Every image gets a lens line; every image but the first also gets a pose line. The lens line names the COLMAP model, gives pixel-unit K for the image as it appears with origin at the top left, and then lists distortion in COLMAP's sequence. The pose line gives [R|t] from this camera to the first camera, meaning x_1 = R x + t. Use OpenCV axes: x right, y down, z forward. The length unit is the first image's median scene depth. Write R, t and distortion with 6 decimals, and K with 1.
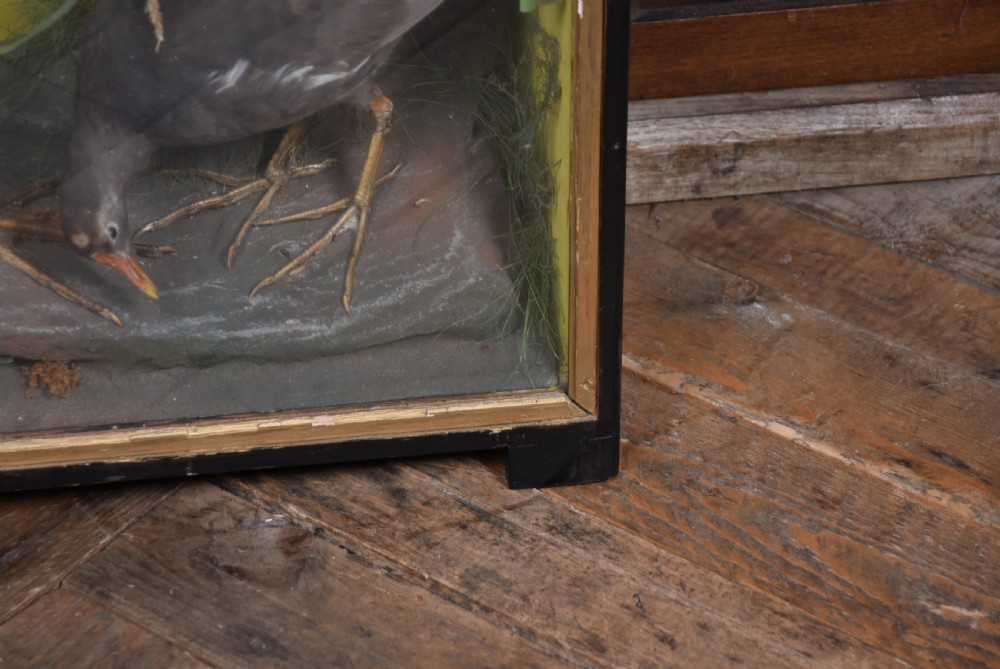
lens RADIAL K [[3763.4, 0, 500.5], [0, 3763.4, 449.7], [0, 0, 1]] dist [0.038788, 0.000000]
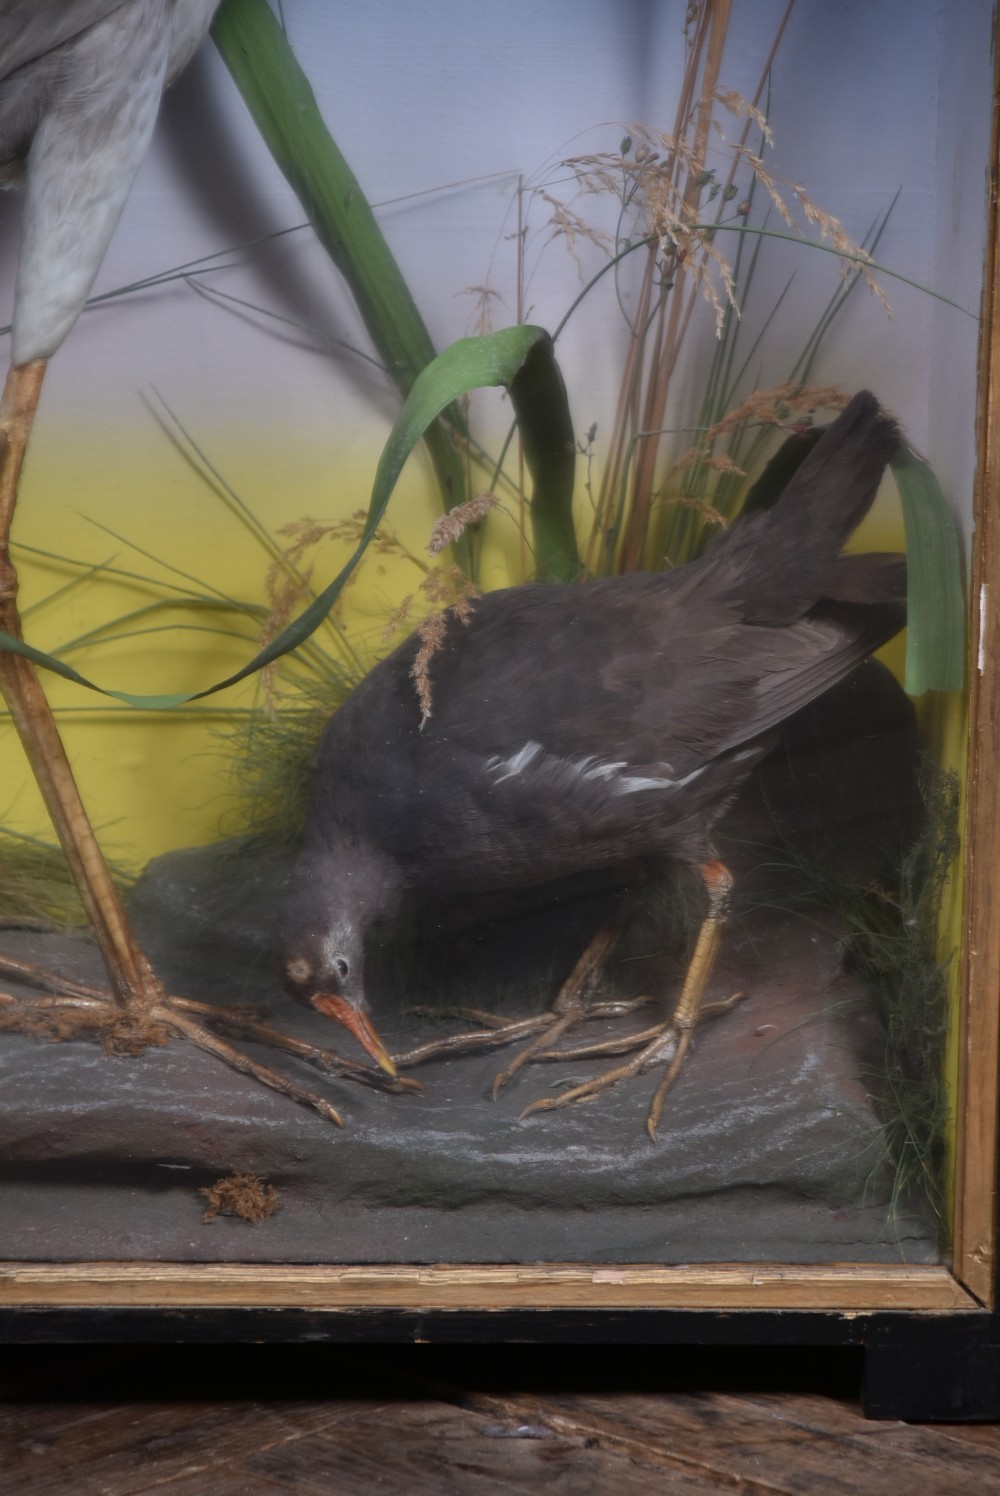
lens RADIAL K [[8005.0, 0, 518.3], [0, 8005.0, 858.0], [0, 0, 1]] dist [0.482444, 0.000000]
pose [[0.995151, 0.042474, -0.088713, 0.068103], [-0.073607, 0.919853, -0.385296, 0.509016], [0.065237, 0.389958, 0.918519, -0.439425]]
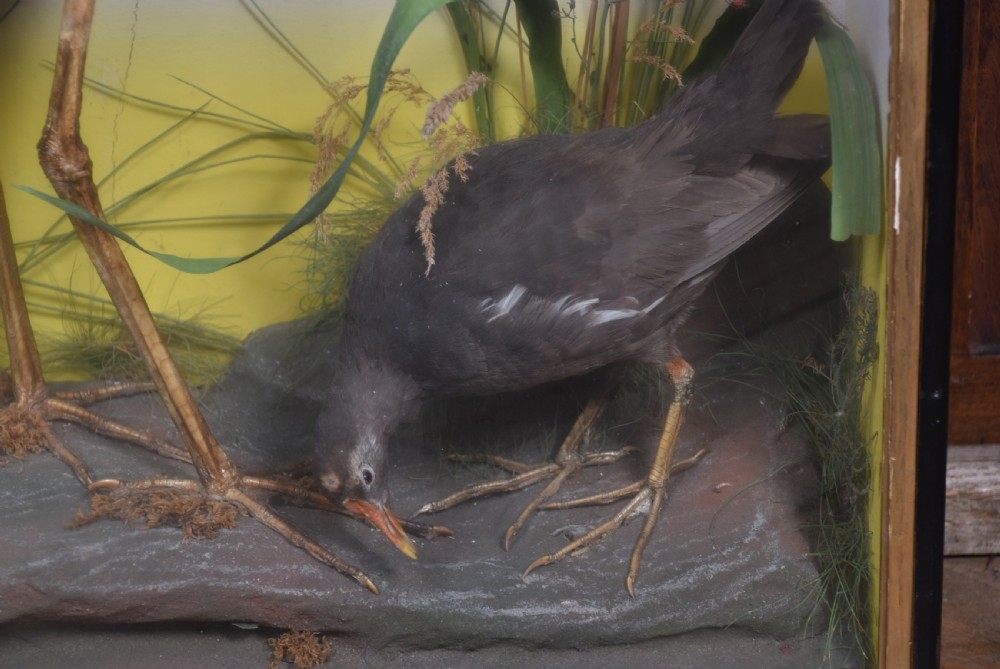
lens RADIAL K [[2919.8, 0, 484.4], [0, 2919.8, 406.9], [0, 0, 1]] dist [-0.017880, 0.000000]
pose [[0.987497, 0.033625, -0.154007, 0.030090], [-0.067889, 0.972455, -0.222986, 0.076608], [0.142267, 0.230653, 0.962579, 0.318409]]
